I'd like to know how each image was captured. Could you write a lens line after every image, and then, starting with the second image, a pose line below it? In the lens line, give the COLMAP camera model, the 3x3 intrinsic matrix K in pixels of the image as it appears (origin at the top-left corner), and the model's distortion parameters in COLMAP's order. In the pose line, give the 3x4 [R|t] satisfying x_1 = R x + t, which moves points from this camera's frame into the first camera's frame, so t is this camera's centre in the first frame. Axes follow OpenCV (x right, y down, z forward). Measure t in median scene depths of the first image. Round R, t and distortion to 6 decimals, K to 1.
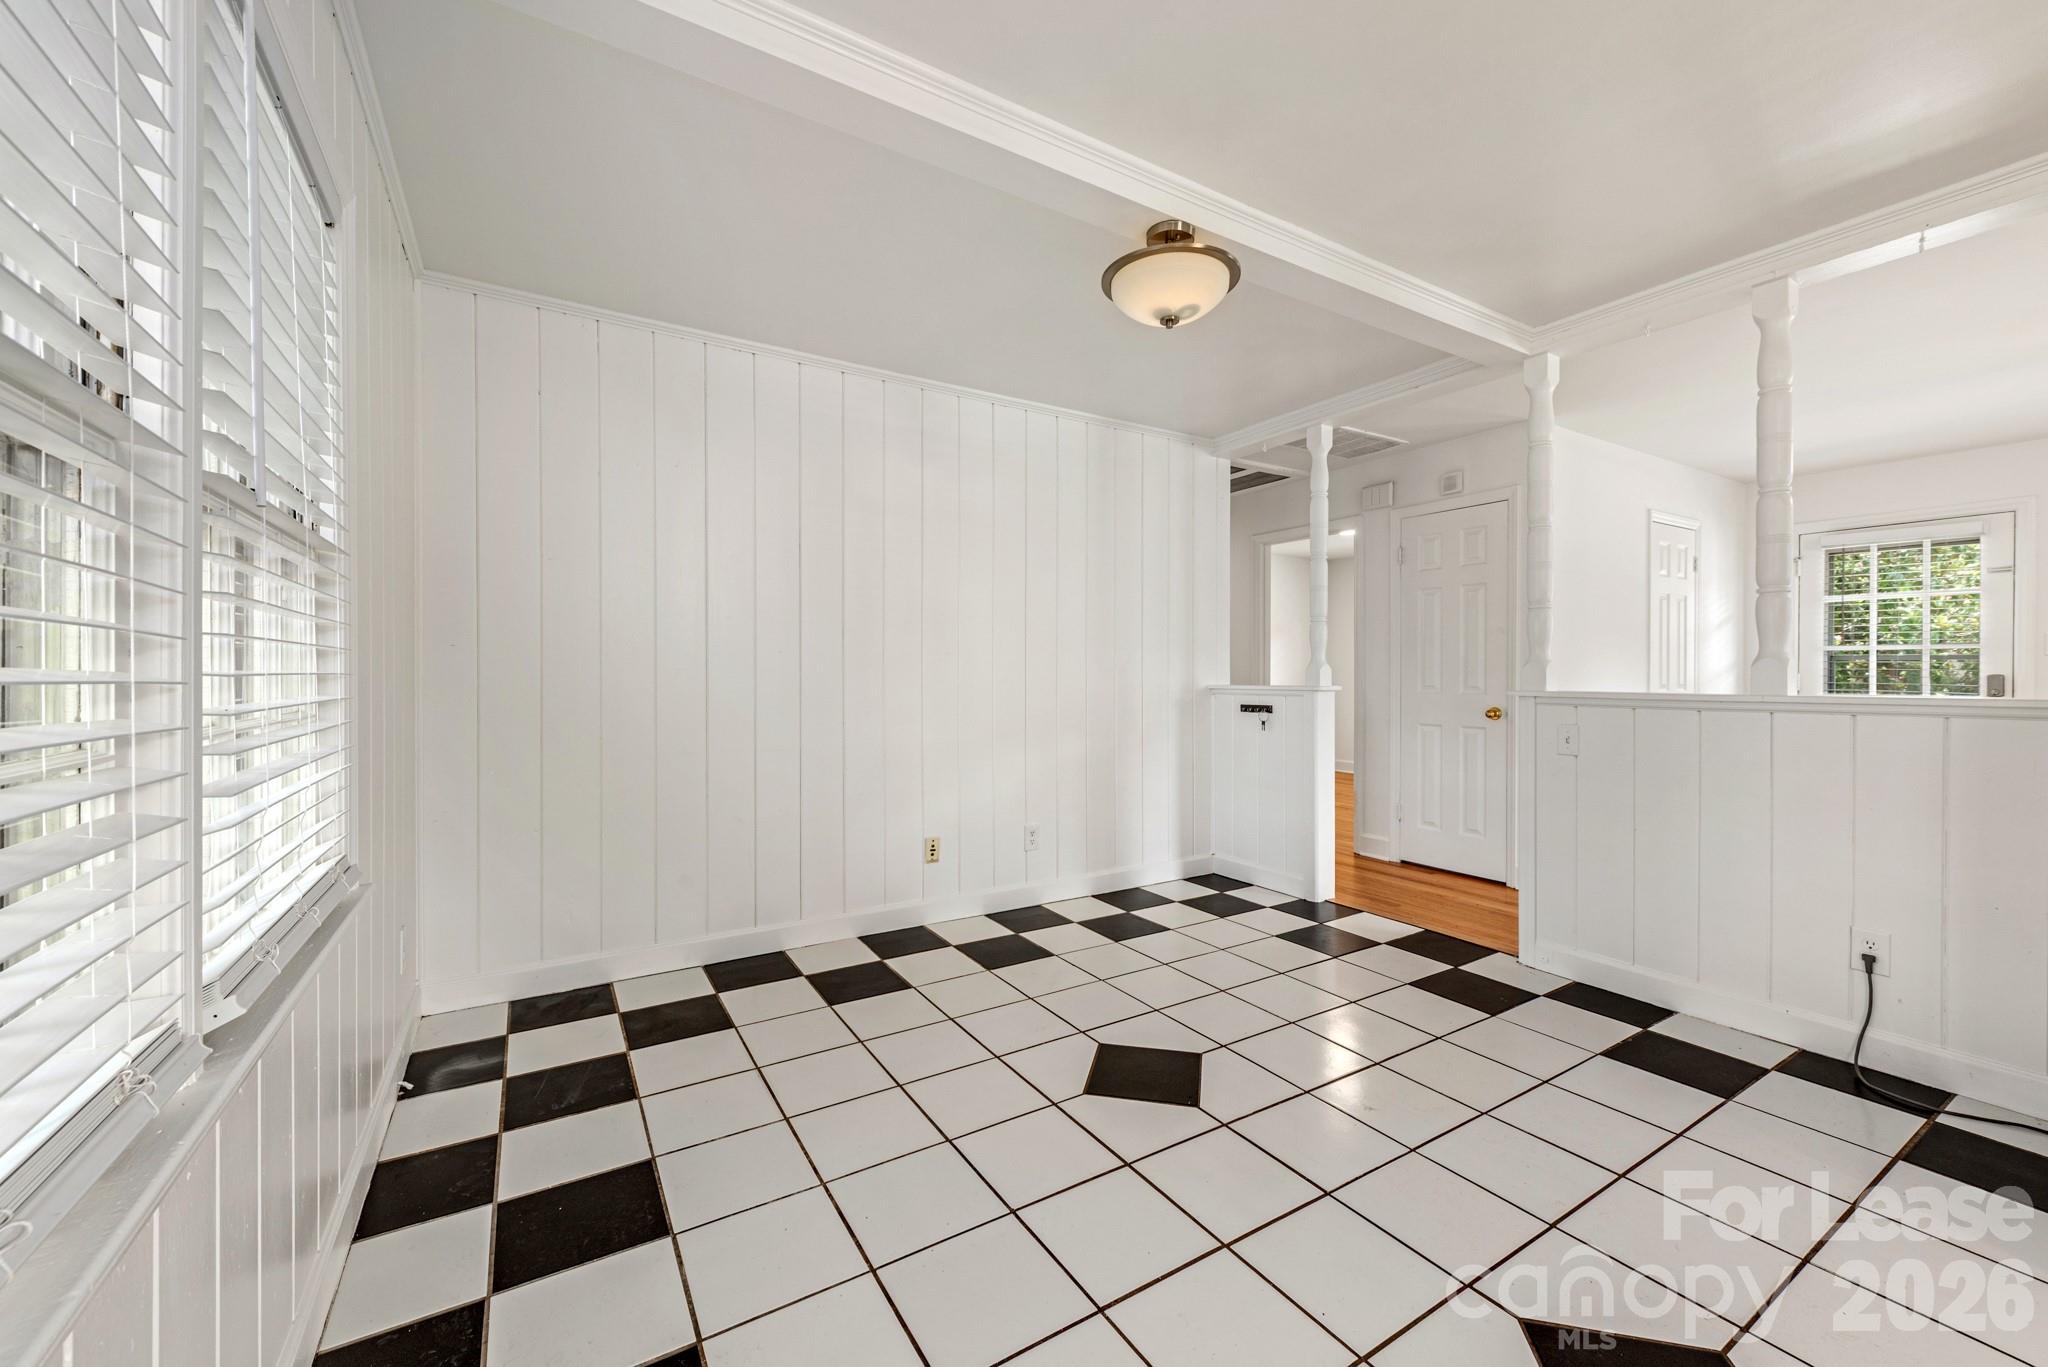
lens RADIAL K [[799.6, 0, 1022.0], [0, 799.6, 675.3], [0, 0, 1]] dist [0.008692, -0.000414]
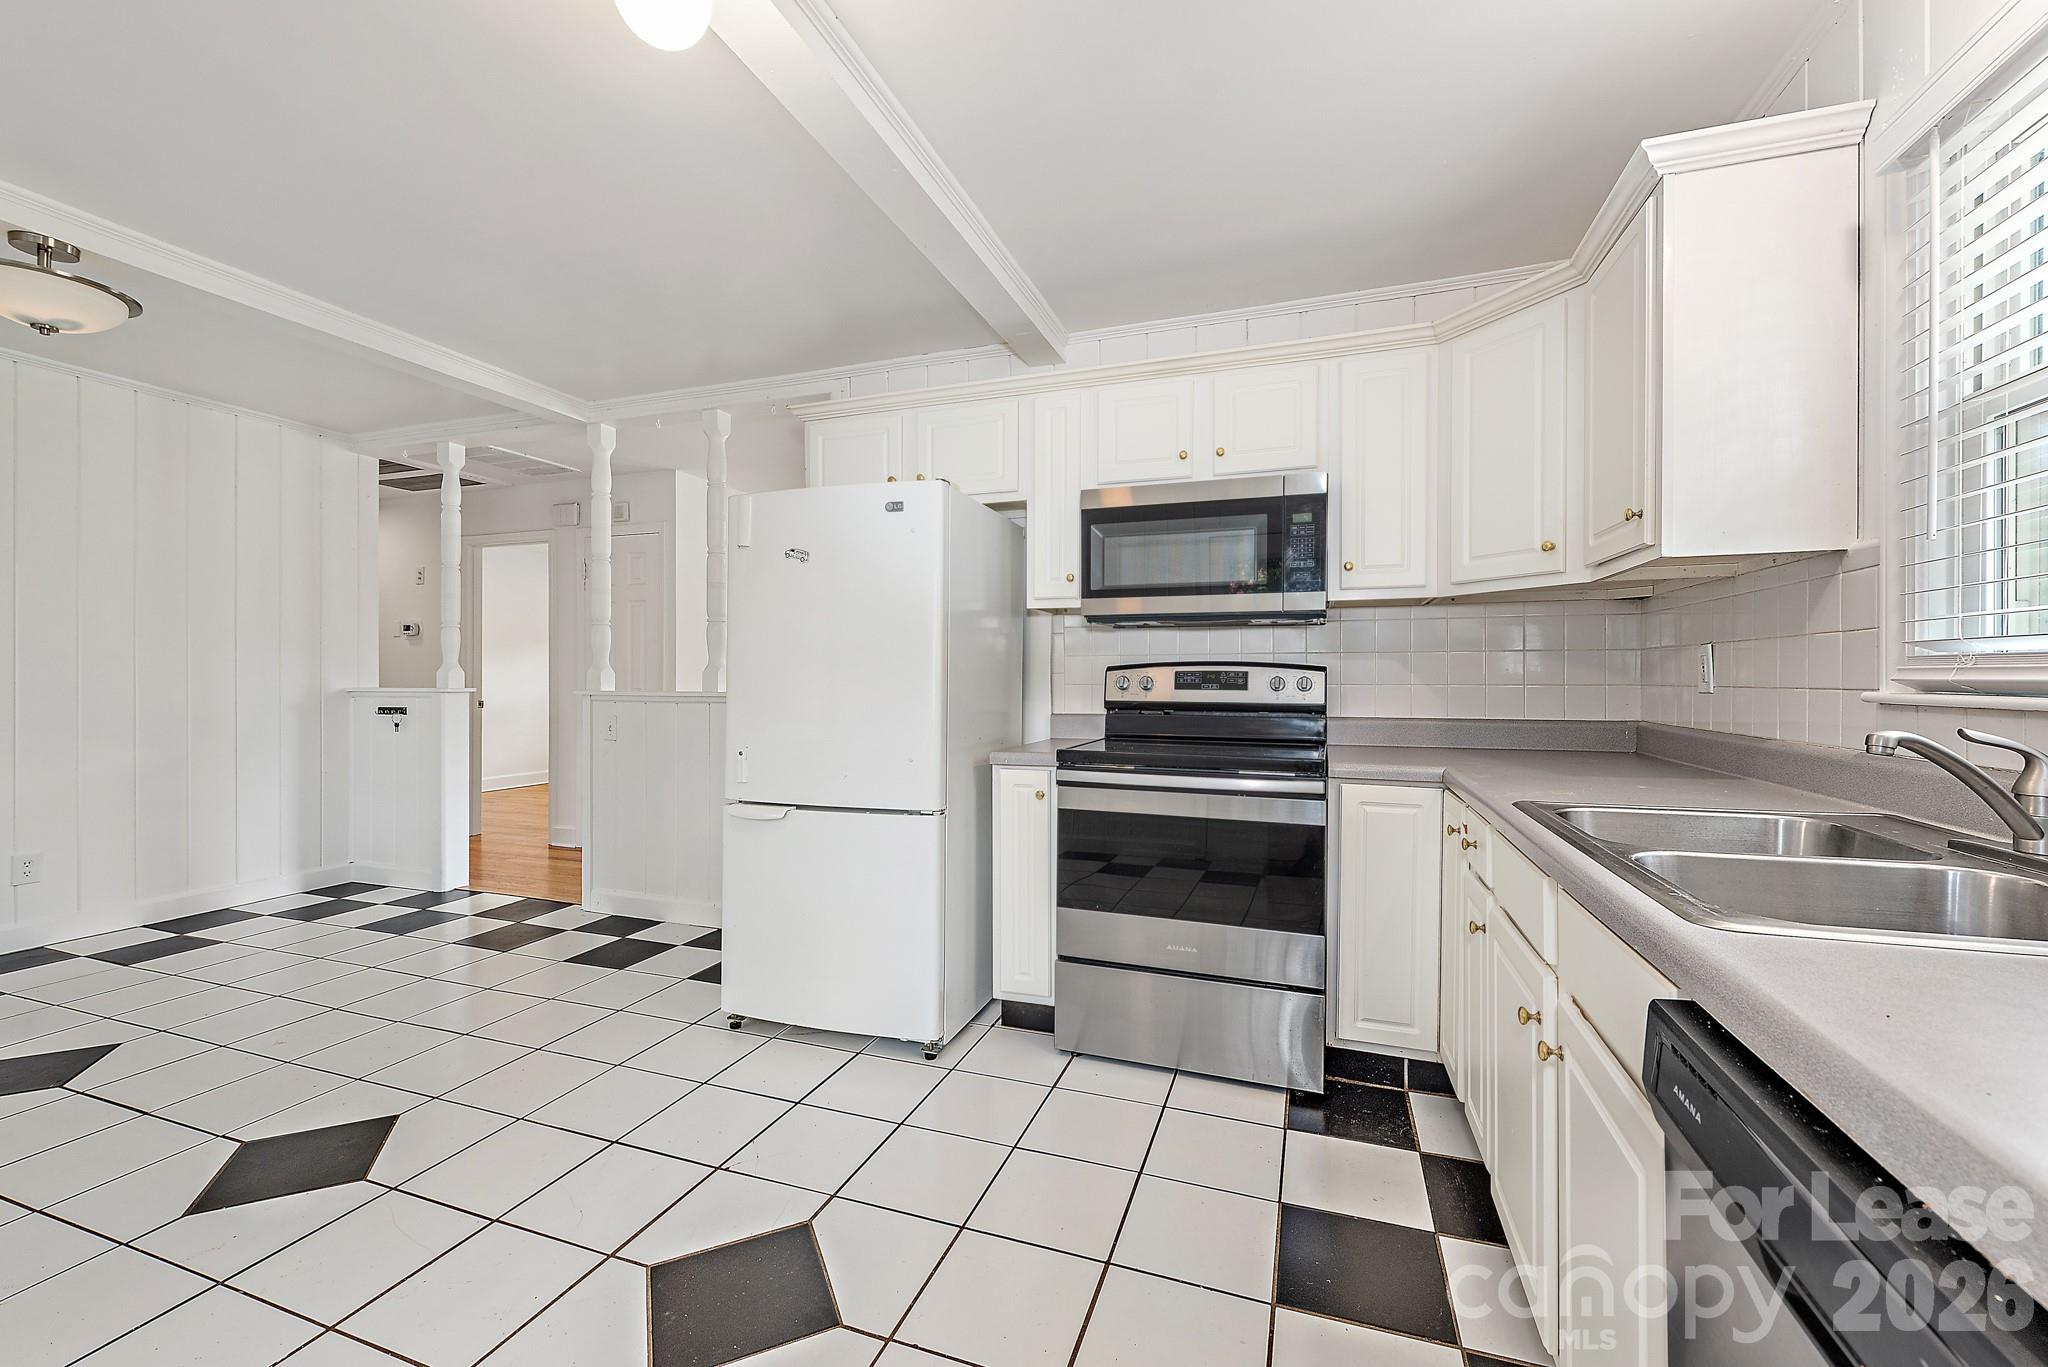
lens RADIAL K [[833.1, 0, 1027.7], [0, 833.1, 675.2], [0, 0, 1]] dist [0.003144, 0.000209]
pose [[0.775596, 0.005814, 0.631203, 0.260012], [-0.002277, 0.999977, -0.006413, 0.001894], [-0.631225, 0.003537, 0.775591, -0.333075]]
